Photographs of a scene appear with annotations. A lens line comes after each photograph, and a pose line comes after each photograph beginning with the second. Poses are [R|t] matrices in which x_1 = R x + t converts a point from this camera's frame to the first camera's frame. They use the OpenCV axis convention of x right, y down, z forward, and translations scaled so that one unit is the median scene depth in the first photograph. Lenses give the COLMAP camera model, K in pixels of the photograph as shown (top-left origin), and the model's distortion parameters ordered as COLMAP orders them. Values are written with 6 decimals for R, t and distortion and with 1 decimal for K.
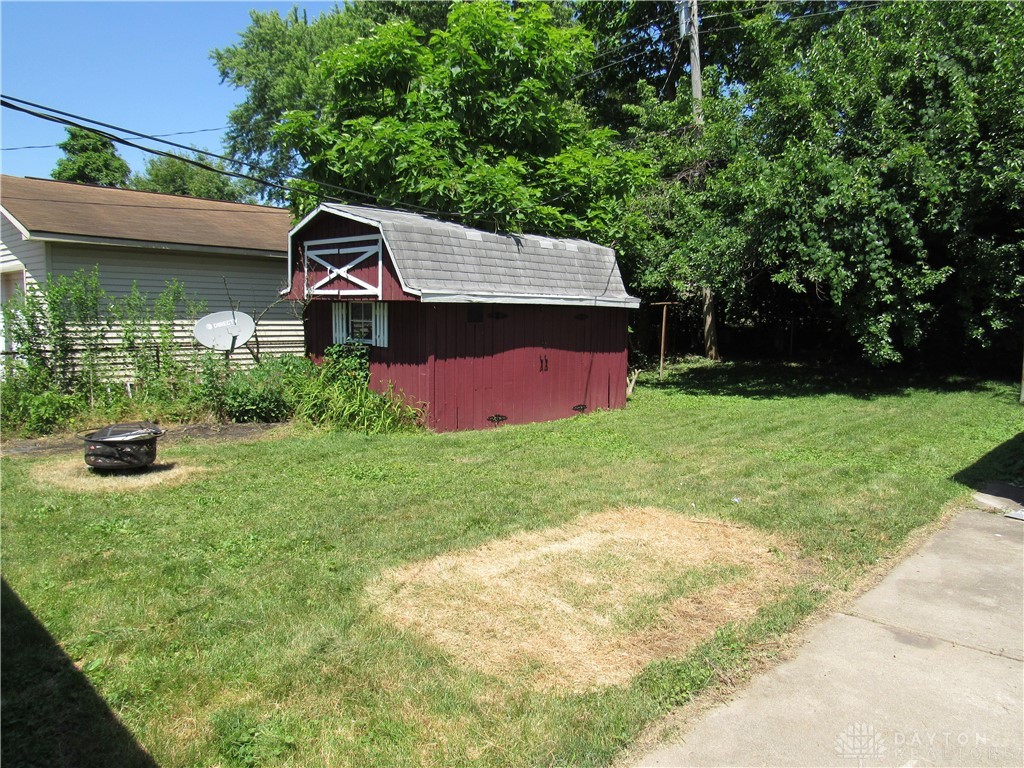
lens RADIAL K [[734.3, 0, 510.1], [0, 734.3, 385.2], [0, 0, 1]] dist [-0.023222, 0.003512]
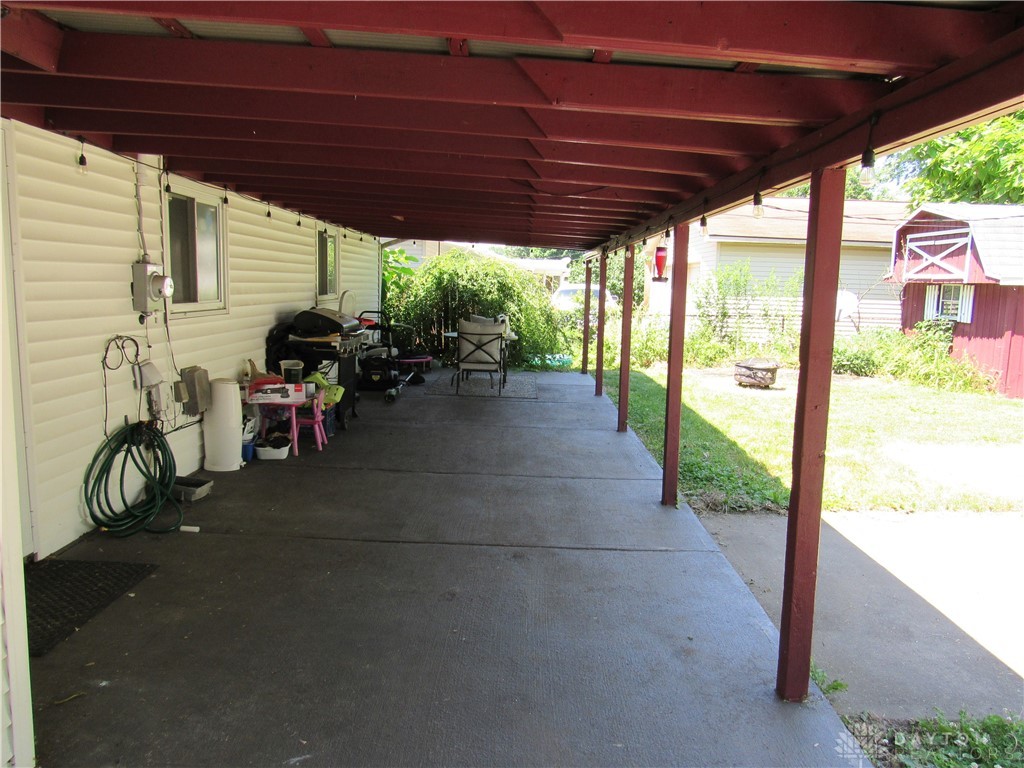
lens RADIAL K [[734.3, 0, 510.1], [0, 734.3, 385.2], [0, 0, 1]] dist [-0.023222, 0.003512]
pose [[0.691249, 0.101817, -0.715408, 0.166441], [-0.086603, 0.994561, 0.057867, 0.043347], [0.717408, 0.021957, 0.696307, -0.339542]]
